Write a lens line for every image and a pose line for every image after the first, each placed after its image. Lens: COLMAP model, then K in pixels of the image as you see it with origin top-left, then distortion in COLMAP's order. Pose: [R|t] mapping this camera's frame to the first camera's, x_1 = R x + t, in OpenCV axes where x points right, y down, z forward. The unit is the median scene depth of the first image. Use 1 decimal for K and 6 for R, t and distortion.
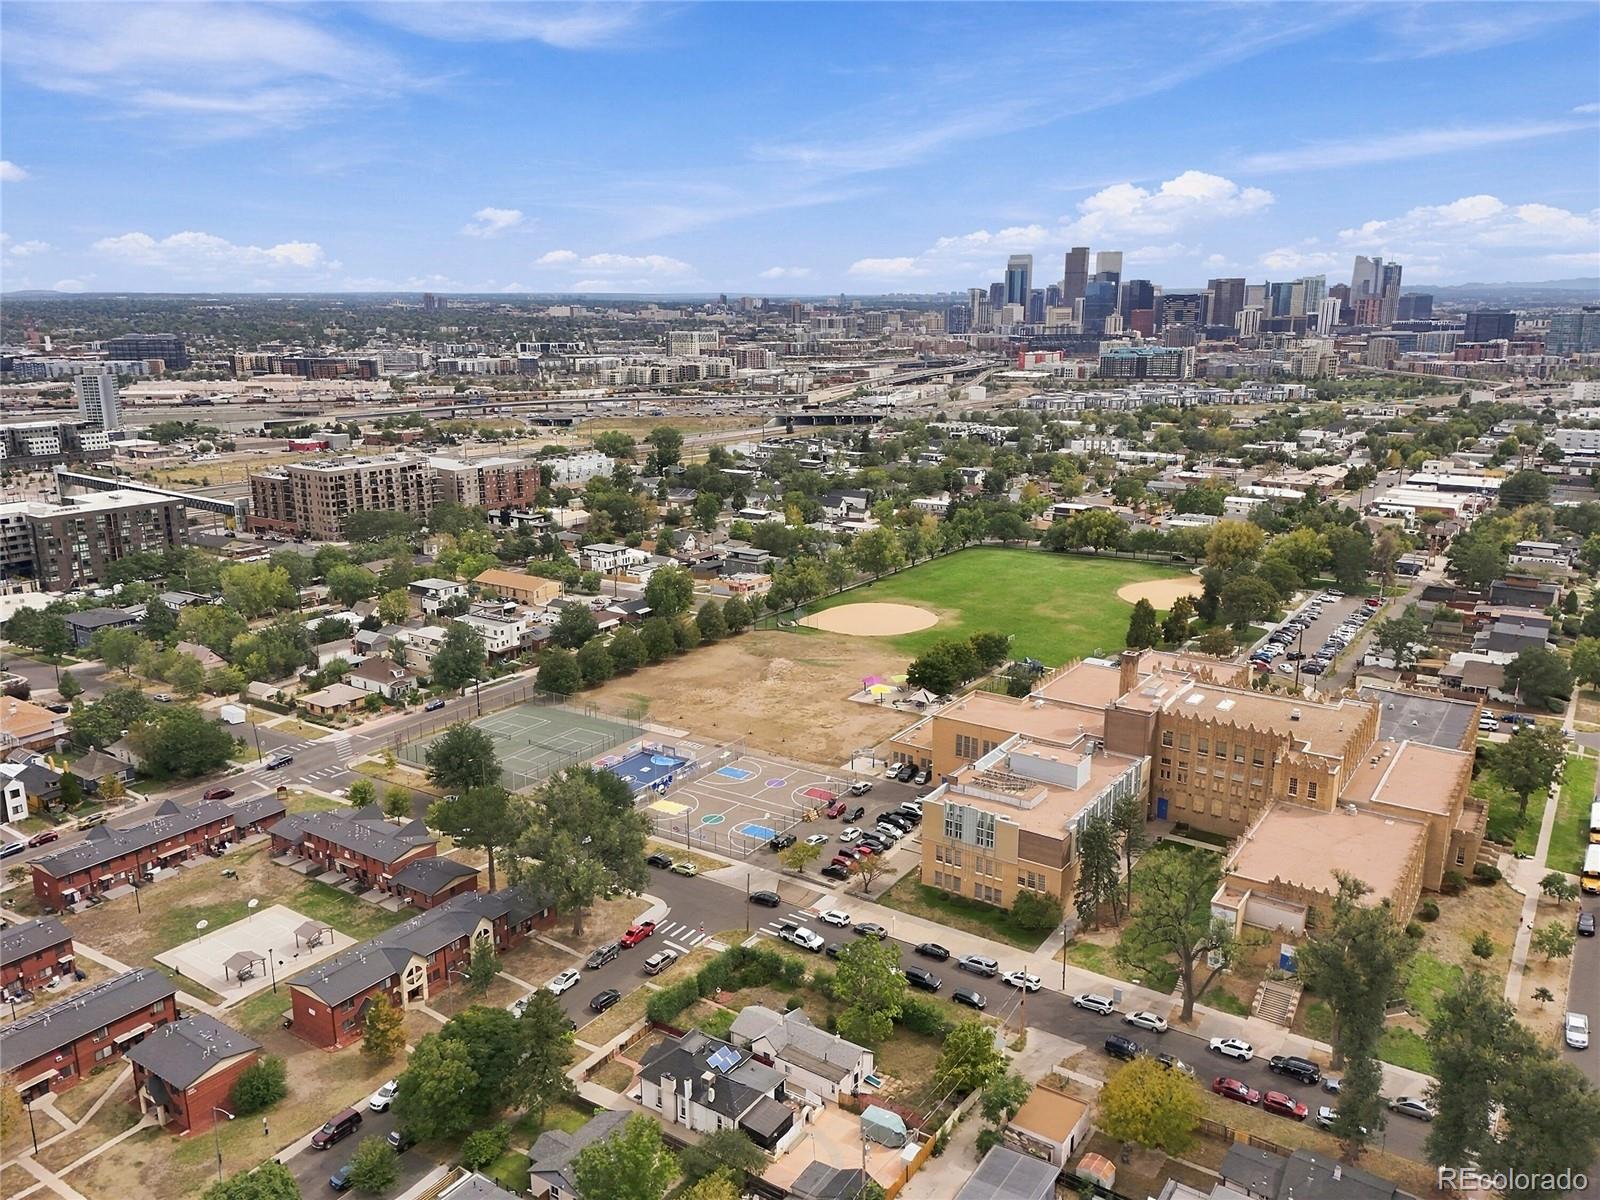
lens RADIAL K [[1178.8, 0, 812.0], [0, 1178.8, 613.1], [0, 0, 1]] dist [0.076493, -0.062298]
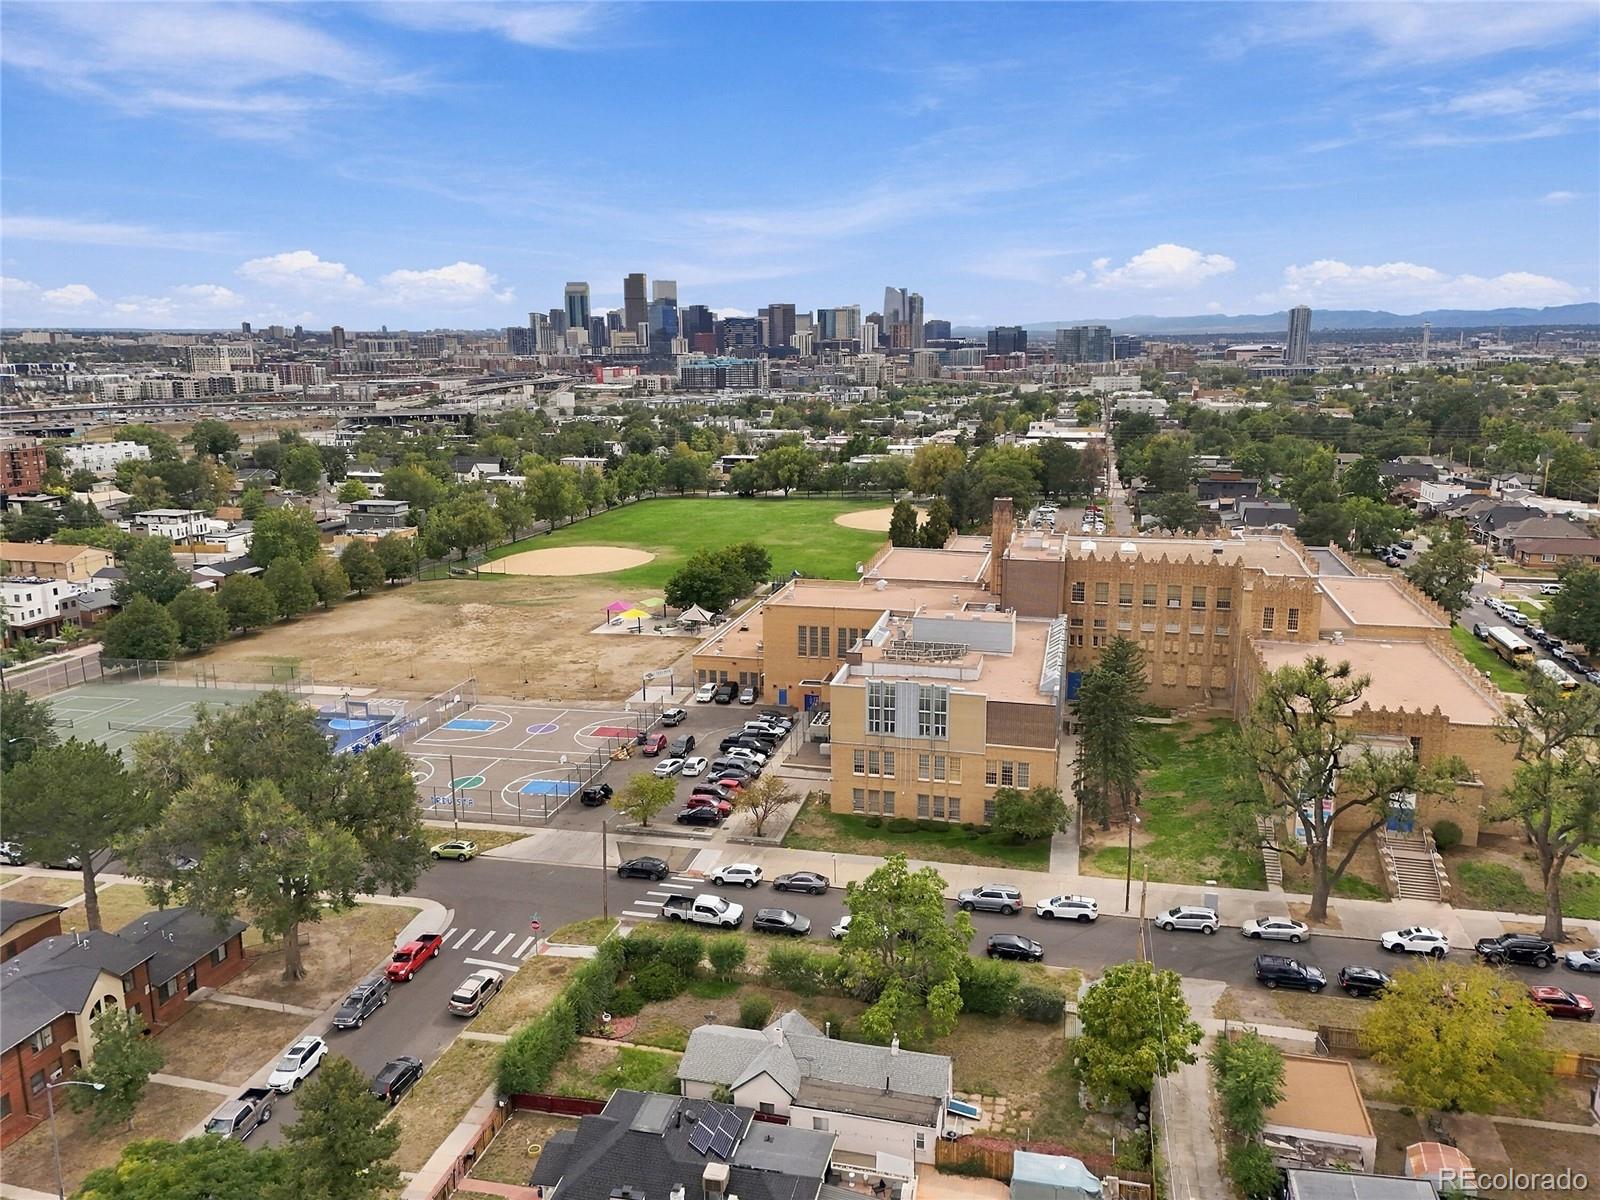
lens RADIAL K [[1178.8, 0, 806.6], [0, 1178.8, 601.1], [0, 0, 1]] dist [0.076493, -0.062298]
pose [[0.936639, -0.078533, 0.341380, -0.083815], [0.091523, 0.995558, -0.022086, 0.072889], [-0.338129, 0.051931, 0.939666, 0.219156]]
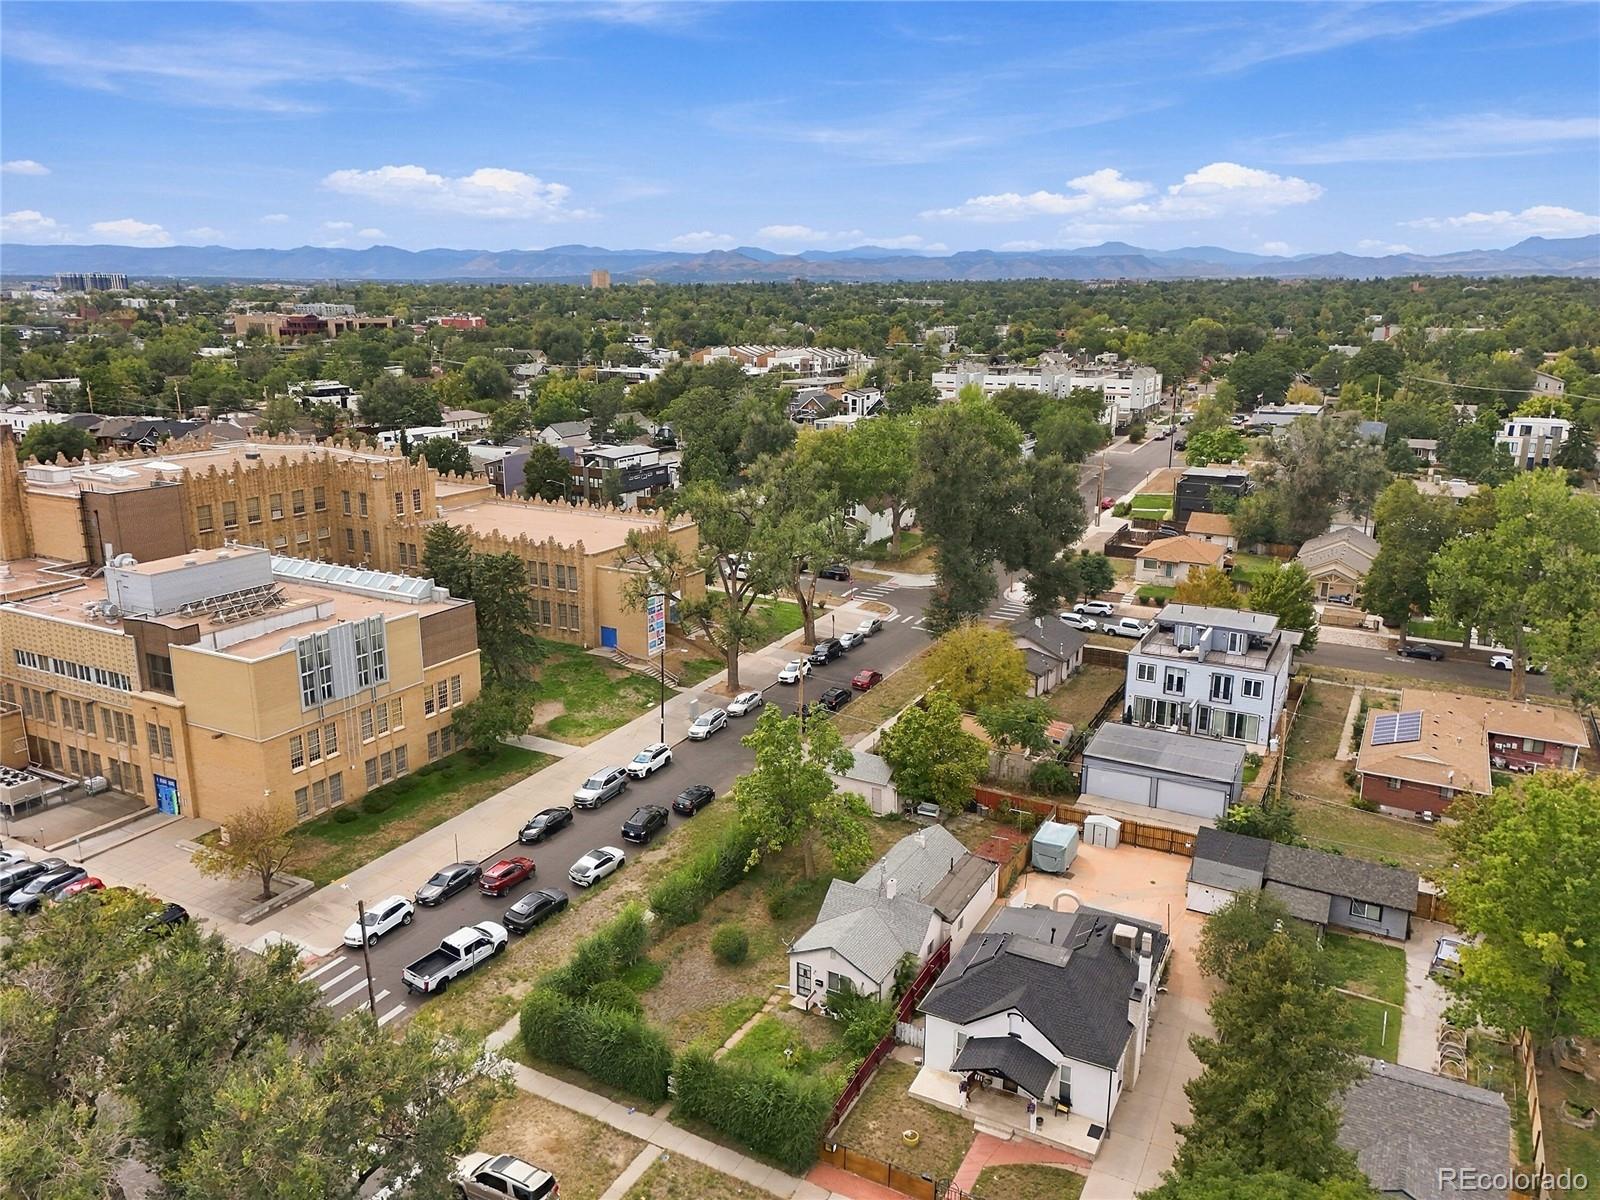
lens RADIAL K [[1178.8, 0, 800.0], [0, 1178.8, 598.1], [0, 0, 1]] dist [0.076493, -0.062298]
pose [[-0.105101, -0.248909, 0.962807, -0.223790], [0.247422, 0.931181, 0.267741, 0.035606], [-0.963191, 0.266359, -0.036282, 0.467998]]
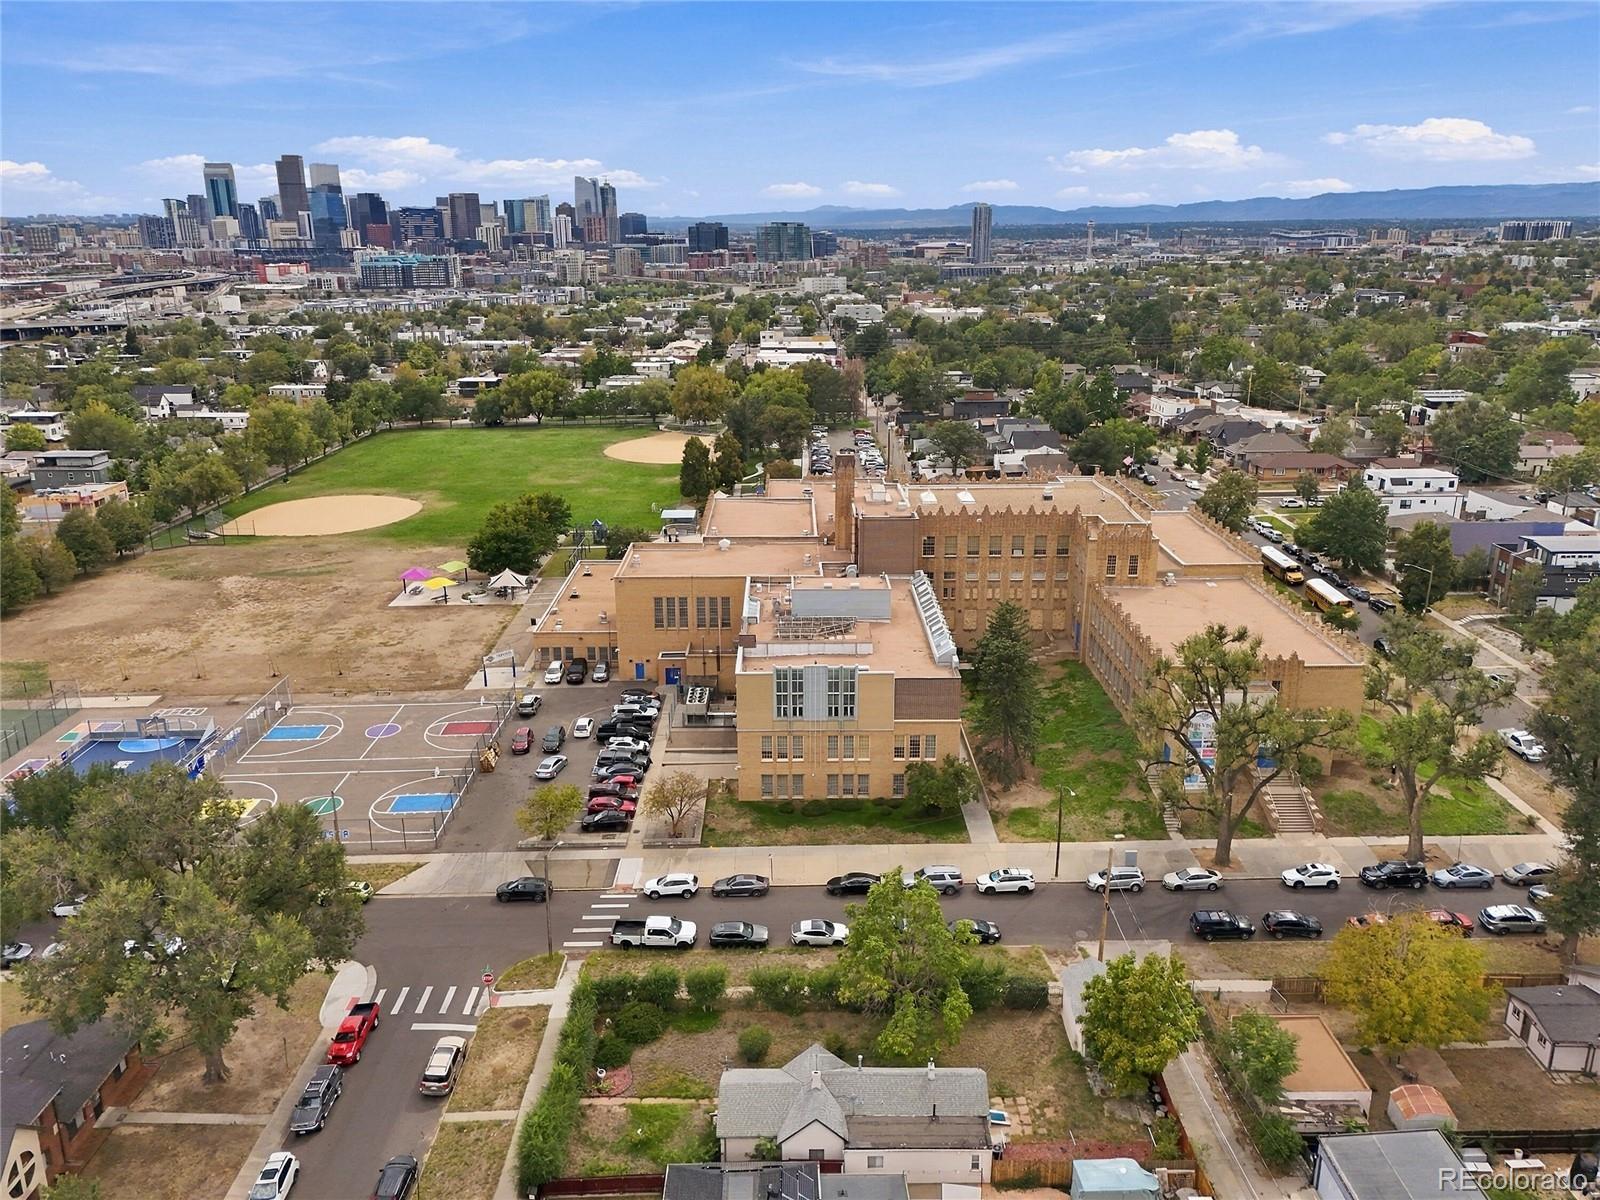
lens RADIAL K [[1178.8, 0, 803.3], [0, 1178.8, 606.2], [0, 0, 1]] dist [0.076493, -0.062298]
pose [[0.822209, -0.172909, 0.542287, -0.129463], [0.145301, 0.984936, 0.093745, 0.038521], [-0.550327, 0.001717, 0.834947, 0.255831]]
